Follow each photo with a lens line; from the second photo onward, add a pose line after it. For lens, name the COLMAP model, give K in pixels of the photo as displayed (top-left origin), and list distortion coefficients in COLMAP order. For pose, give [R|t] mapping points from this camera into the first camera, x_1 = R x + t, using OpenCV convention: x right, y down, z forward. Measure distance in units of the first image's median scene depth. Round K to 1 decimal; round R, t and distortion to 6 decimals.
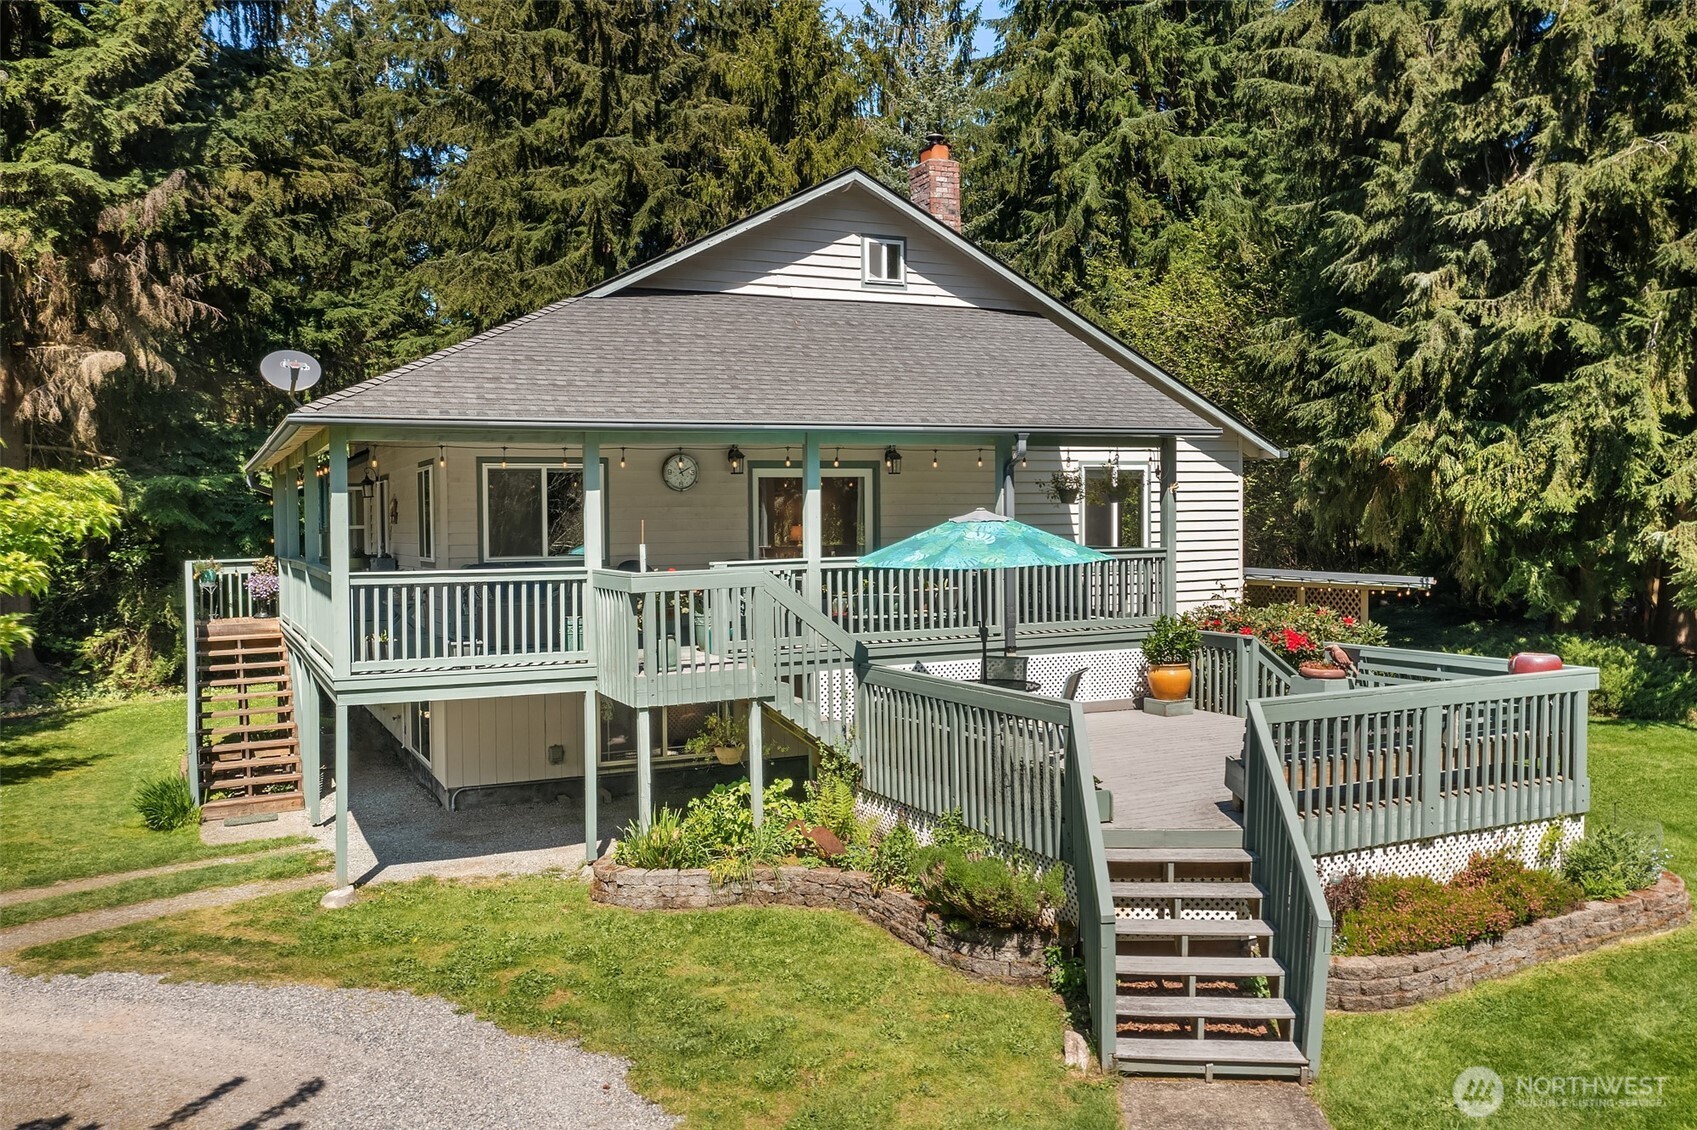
lens RADIAL K [[1374.0, 0, 846.4], [0, 1374.0, 559.6], [0, 0, 1]] dist [-0.006936, -0.008498]
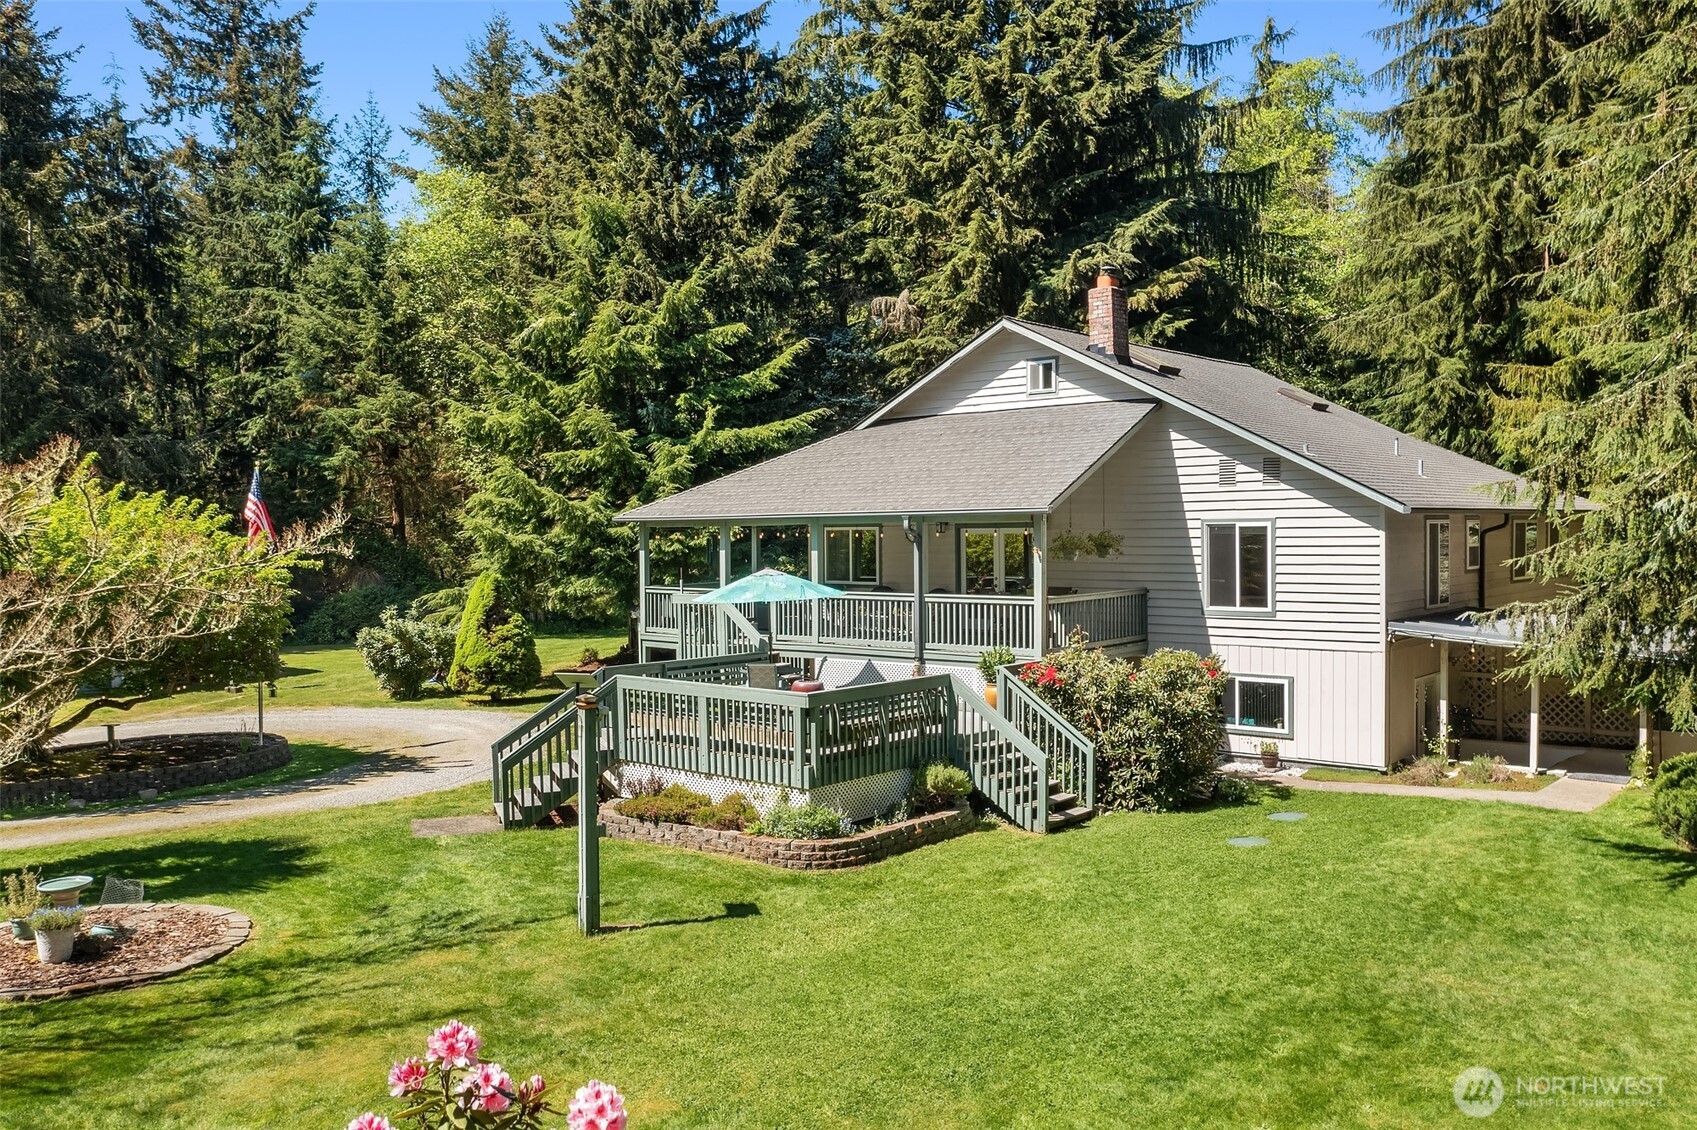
lens RADIAL K [[1374.0, 0, 849.4], [0, 1374.0, 561.8], [0, 0, 1]] dist [-0.006936, -0.008498]
pose [[0.435055, 0.019069, -0.900202, 1.172509], [-0.024891, 0.999648, 0.009146, -0.043491], [0.900060, 0.018428, 0.435377, 0.248372]]
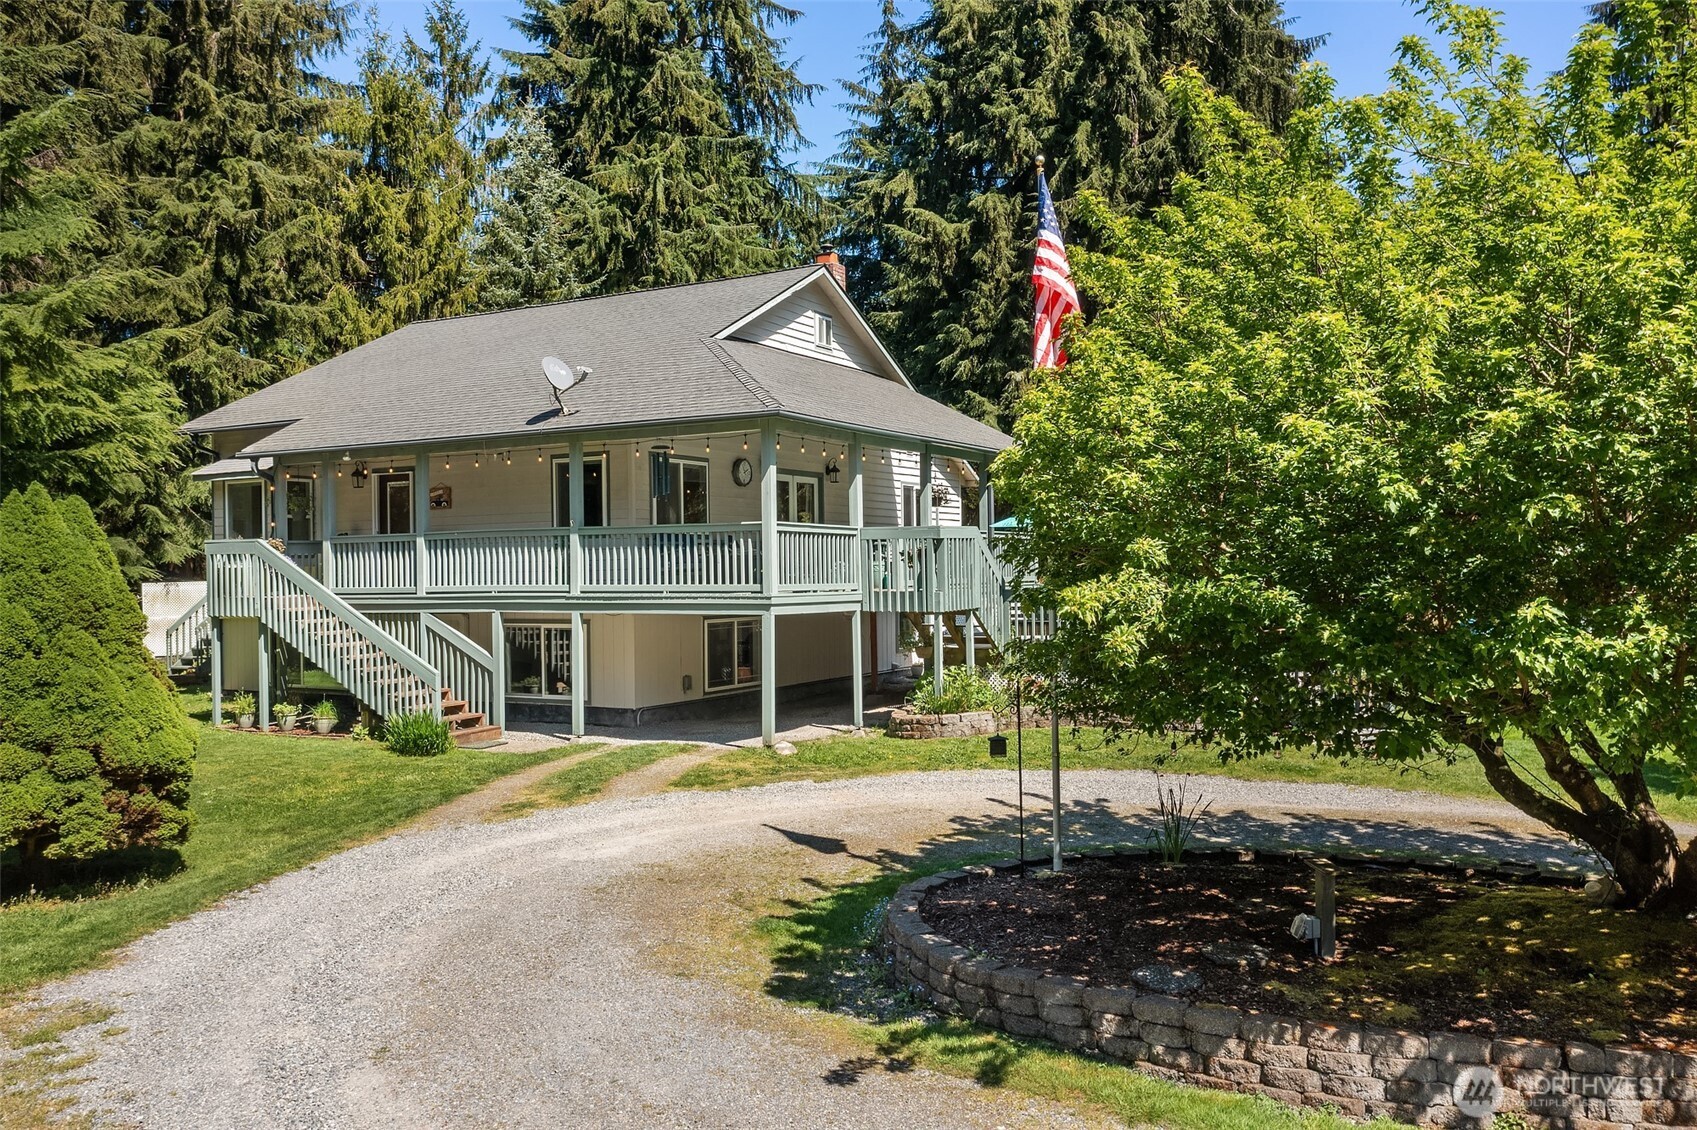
lens RADIAL K [[1374.0, 0, 839.7], [0, 1374.0, 581.6], [0, 0, 1]] dist [-0.006936, -0.008498]
pose [[0.800822, 0.001133, 0.598902, -0.808912], [0.018903, 0.999452, -0.027167, 0.078017], [-0.598604, 0.033077, 0.800362, -0.128960]]
